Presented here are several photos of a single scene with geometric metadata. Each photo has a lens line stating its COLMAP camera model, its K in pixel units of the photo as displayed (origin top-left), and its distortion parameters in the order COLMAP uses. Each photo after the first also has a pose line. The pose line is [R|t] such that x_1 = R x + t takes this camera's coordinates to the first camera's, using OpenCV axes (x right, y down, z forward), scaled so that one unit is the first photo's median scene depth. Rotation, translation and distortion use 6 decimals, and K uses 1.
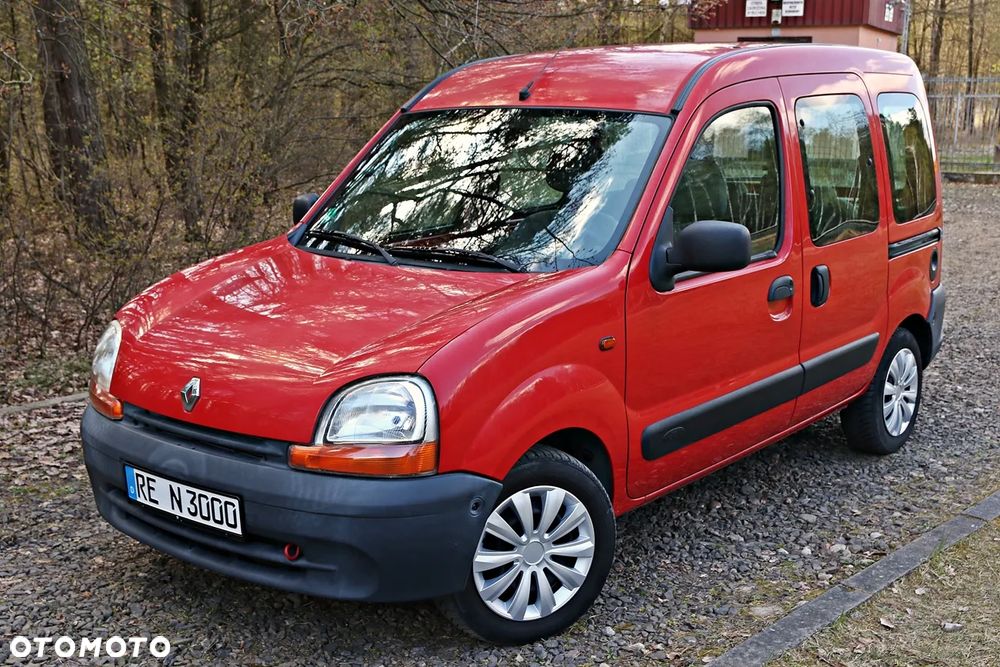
lens RADIAL K [[1263.4, 0, 502.0], [0, 1263.4, 356.3], [0, 0, 1]] dist [-0.003916, 0.074549]
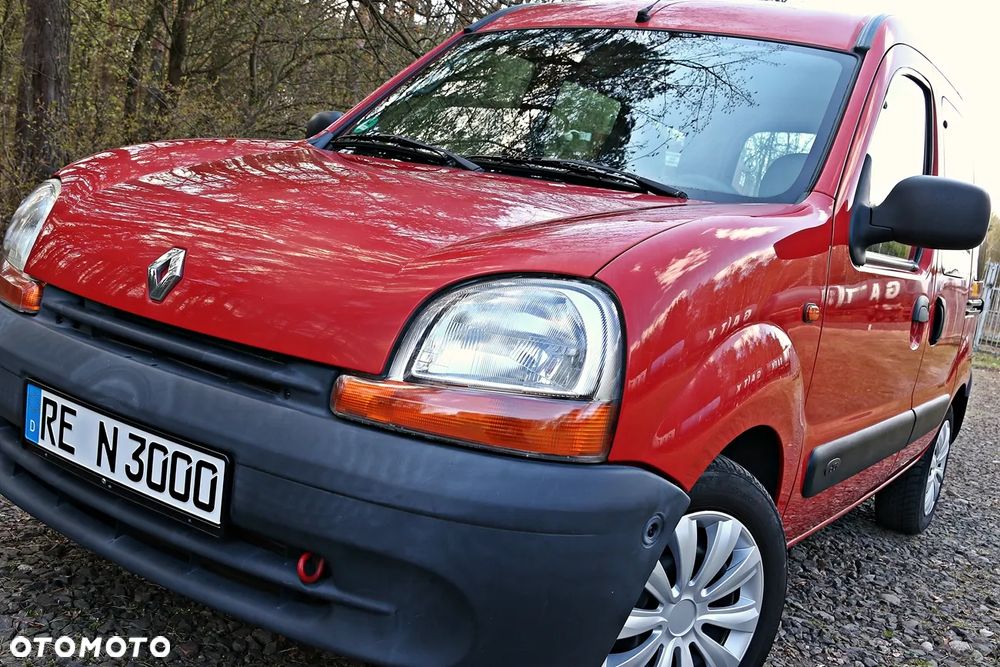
lens RADIAL K [[1003.6, 0, 502.6], [0, 1003.6, 347.7], [0, 0, 1]] dist [-0.097282, 0.179879]
pose [[0.979129, 0.156633, 0.129508, -0.147348], [-0.145700, 0.985224, -0.090024, 0.082595], [-0.141696, 0.069275, 0.987483, 0.524804]]
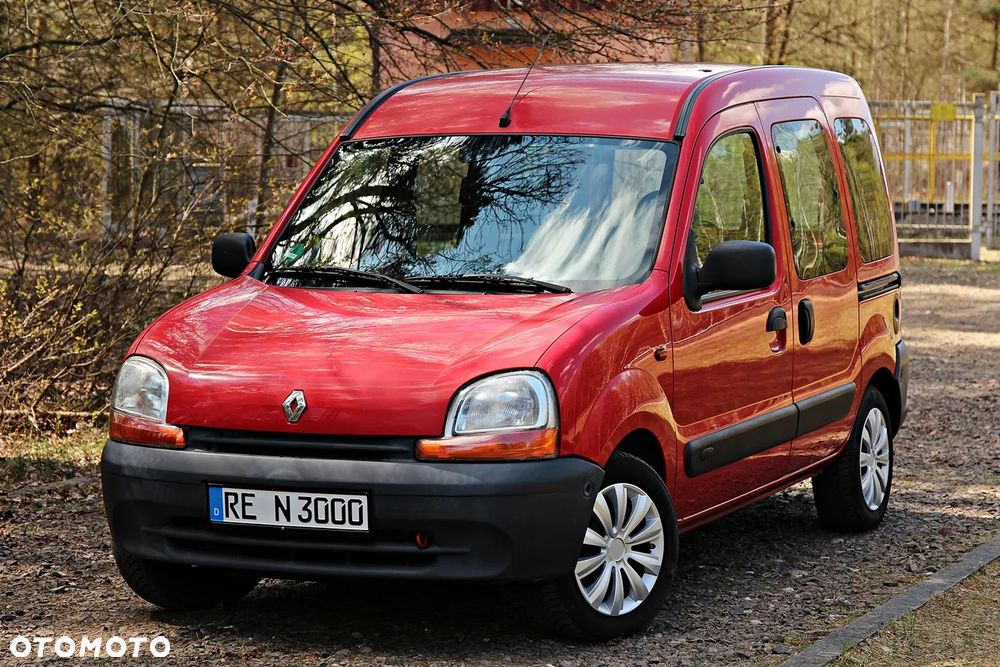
lens RADIAL K [[2707.0, 0, 500.0], [0, 2707.0, 333.5], [0, 0, 1]] dist [0.074825, 0.293418]
pose [[0.964641, -0.020372, 0.262778, -0.663281], [0.056002, 0.990085, -0.128824, 0.265266], [-0.257548, 0.138985, 0.956218, -1.163471]]
